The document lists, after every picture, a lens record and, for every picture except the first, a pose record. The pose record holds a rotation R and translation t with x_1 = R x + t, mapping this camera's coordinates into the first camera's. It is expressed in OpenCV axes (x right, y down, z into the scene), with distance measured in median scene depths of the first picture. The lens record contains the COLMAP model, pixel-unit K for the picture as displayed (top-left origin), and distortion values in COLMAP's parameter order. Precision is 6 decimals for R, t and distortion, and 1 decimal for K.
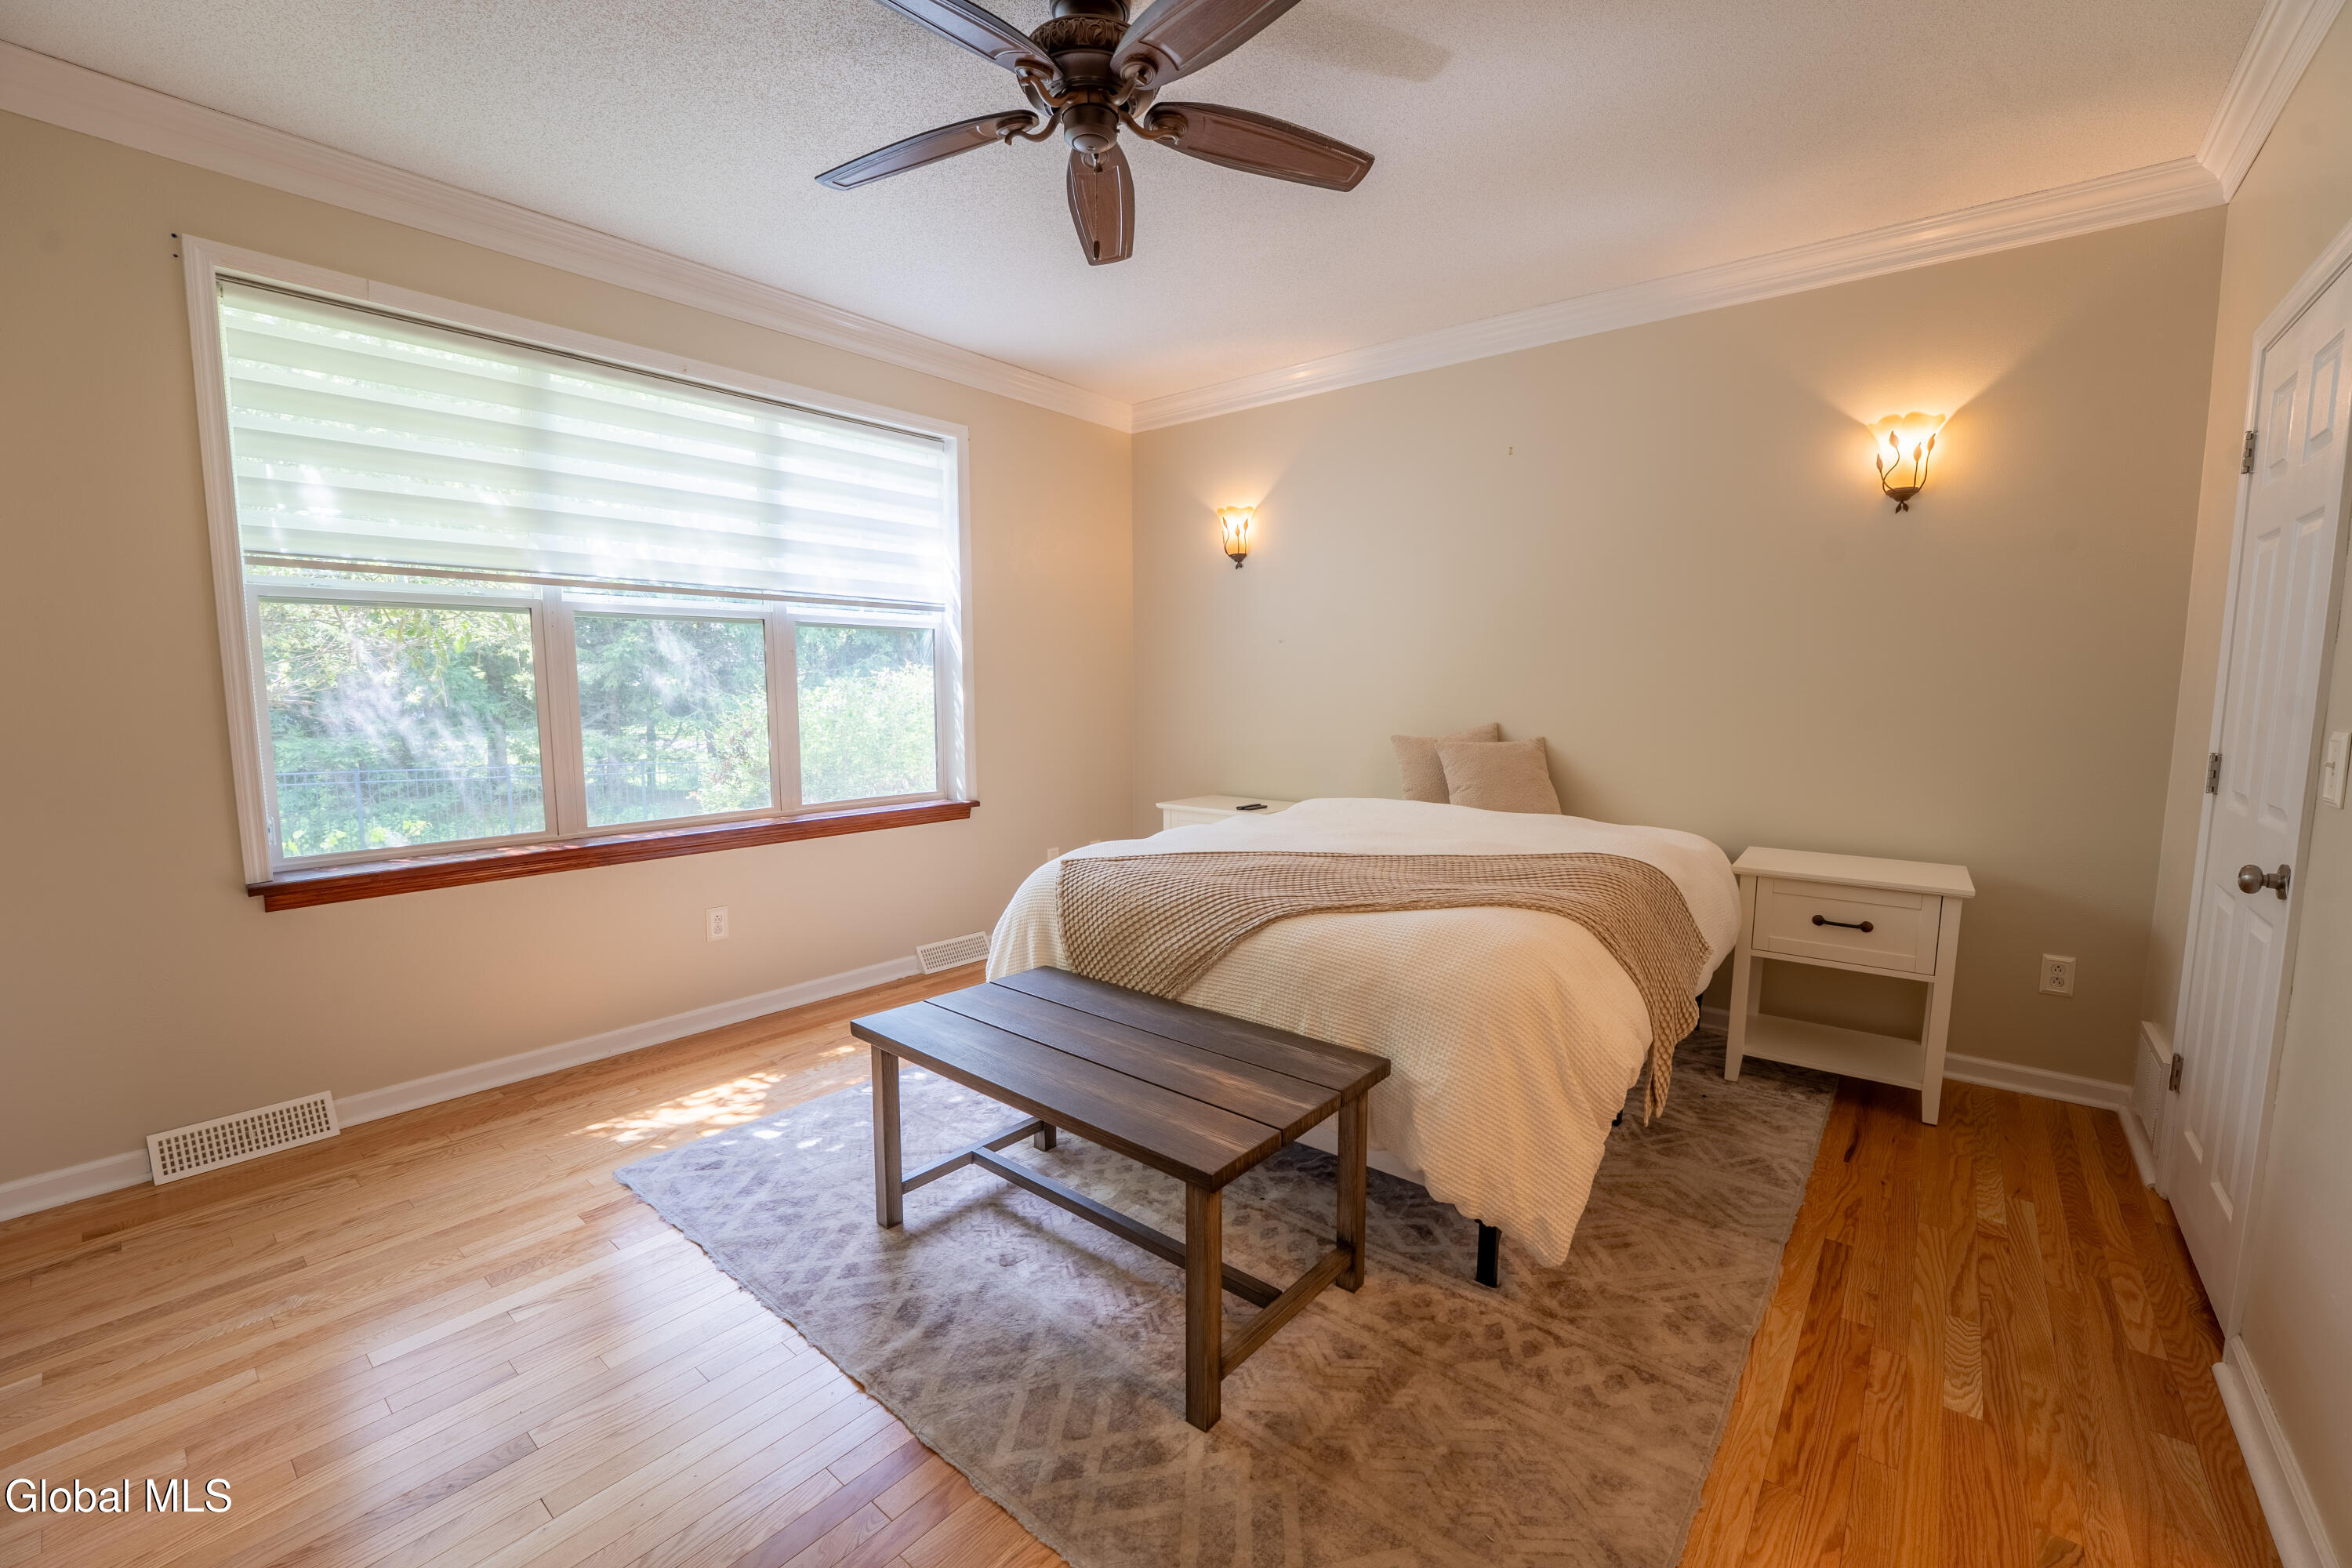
lens RADIAL K [[954.0, 0, 1173.2], [0, 954.0, 788.3], [0, 0, 1]] dist [-0.031191, 0.003913]
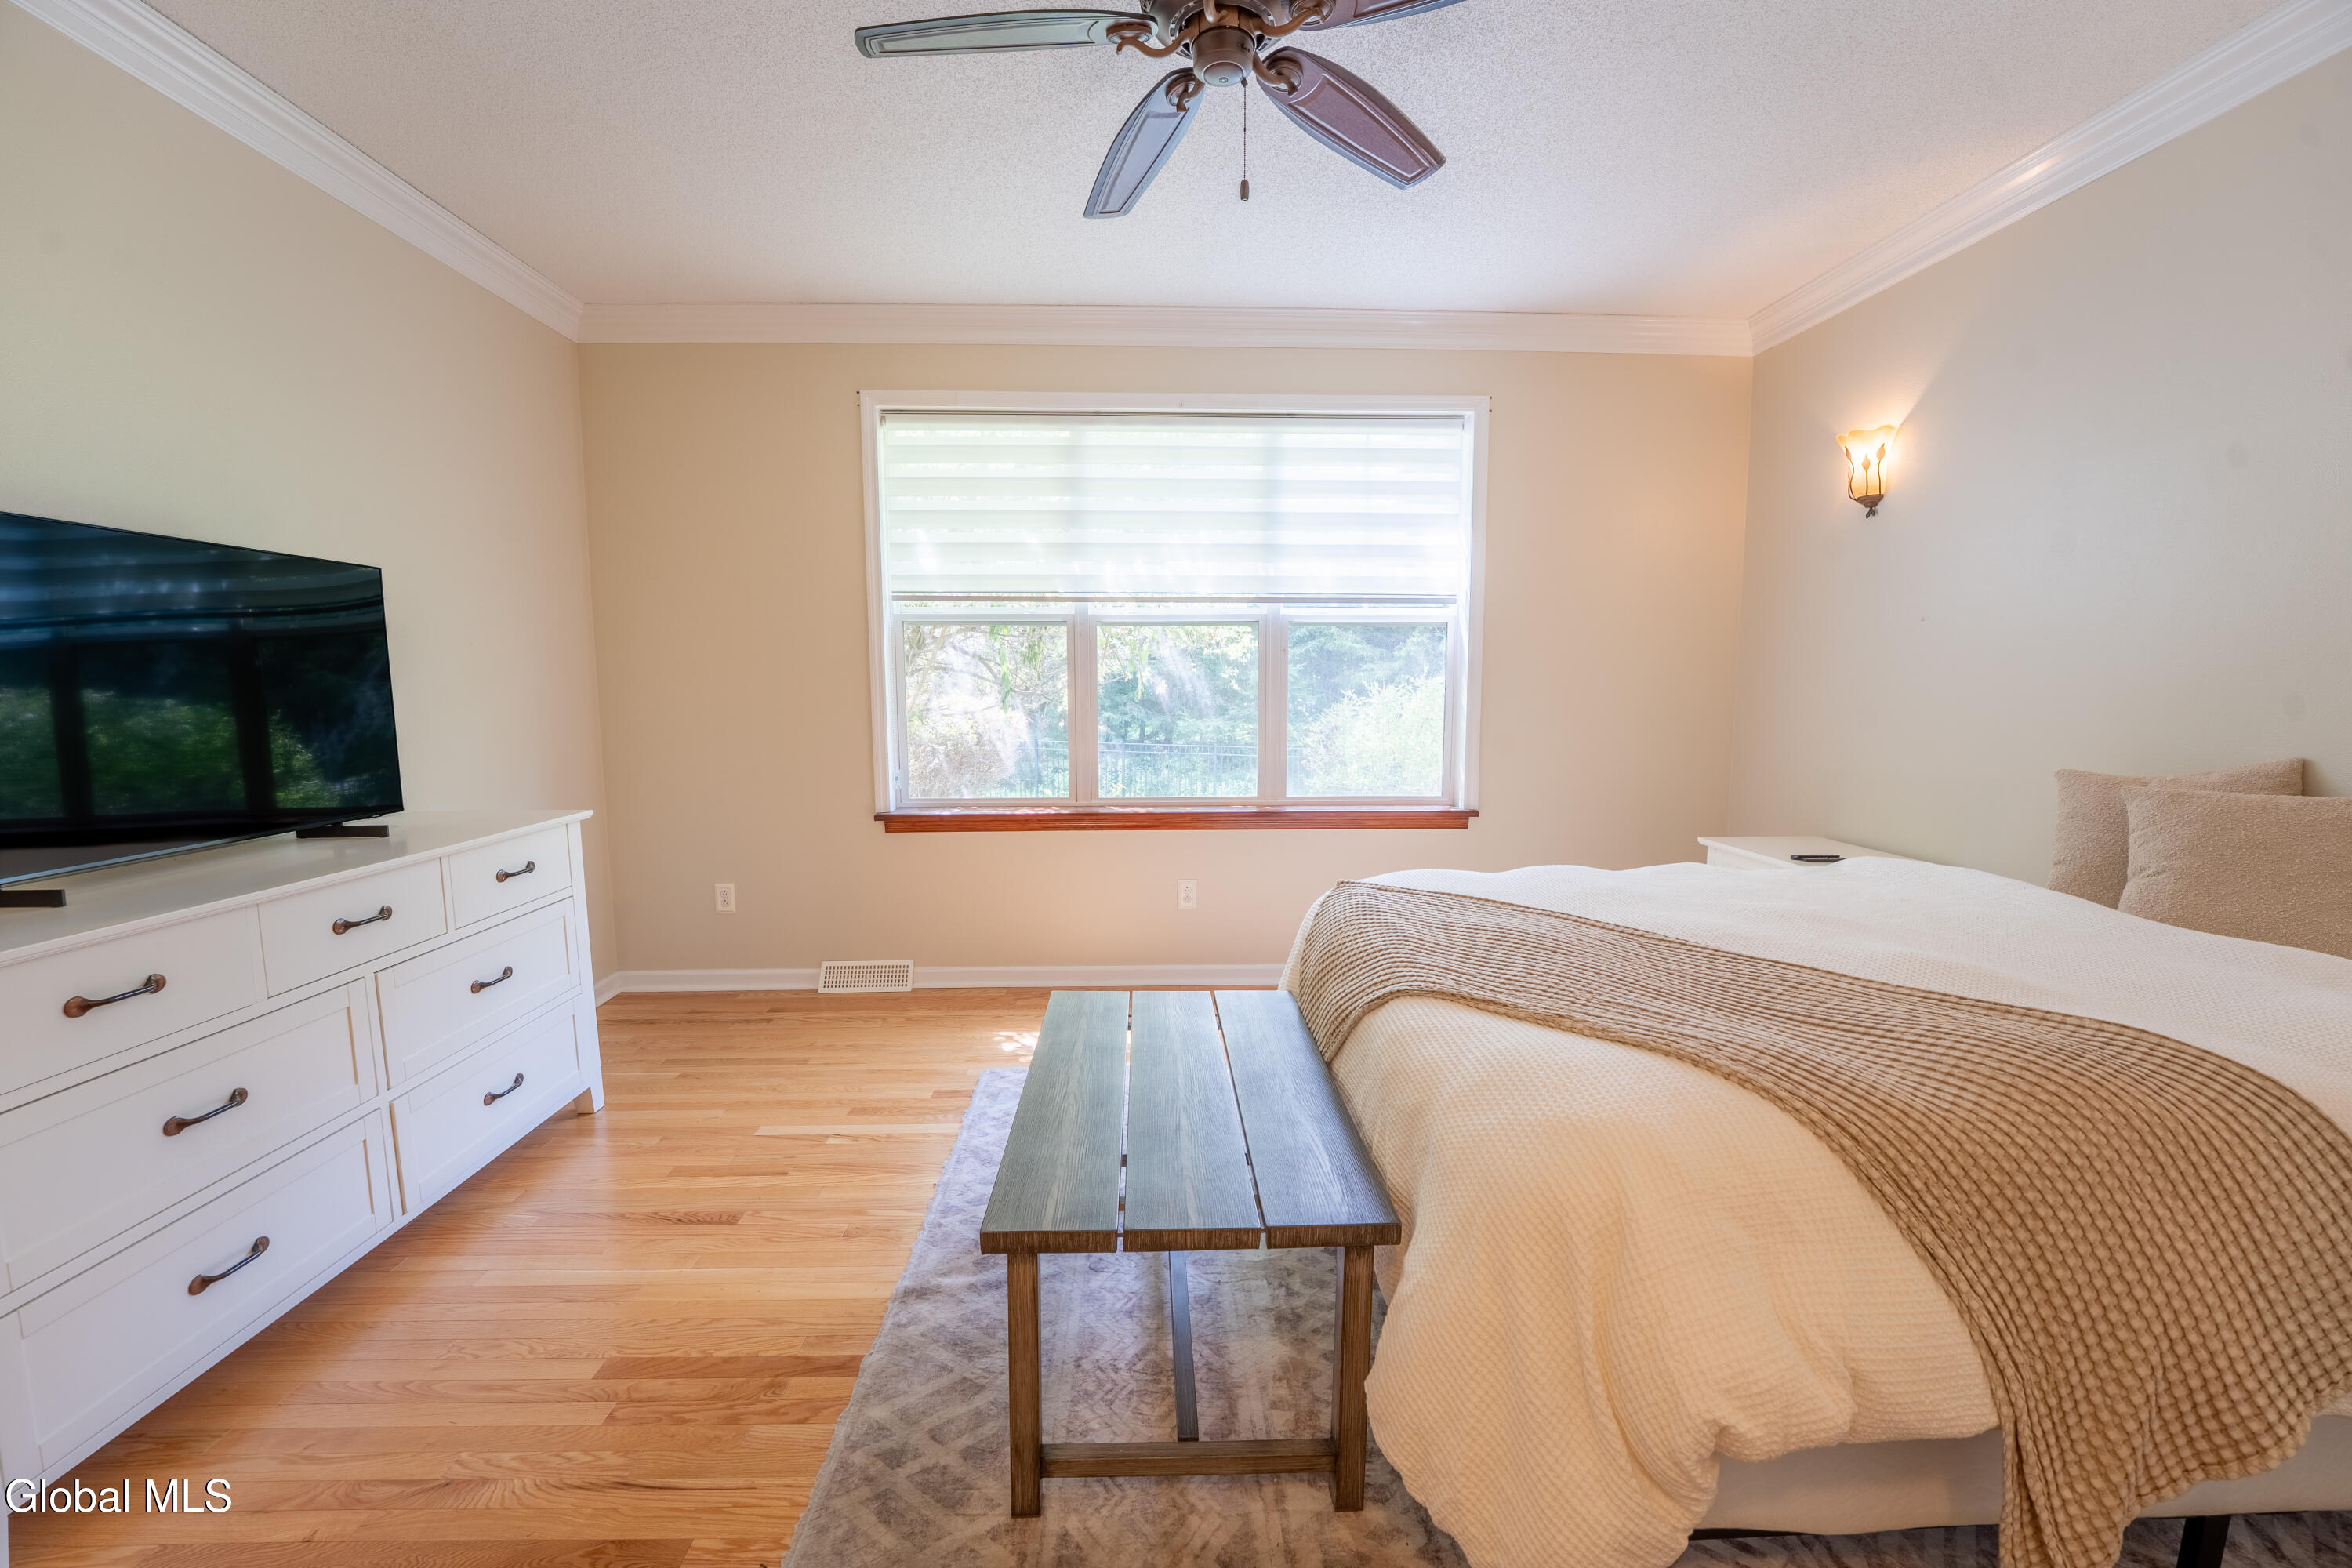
lens RADIAL K [[954.0, 0, 1173.2], [0, 954.0, 788.3], [0, 0, 1]] dist [-0.031191, 0.003913]
pose [[0.667194, 0.082205, -0.740334, 0.319450], [-0.079580, 0.996070, 0.038883, -0.023834], [0.740621, 0.032973, 0.671113, 0.211820]]
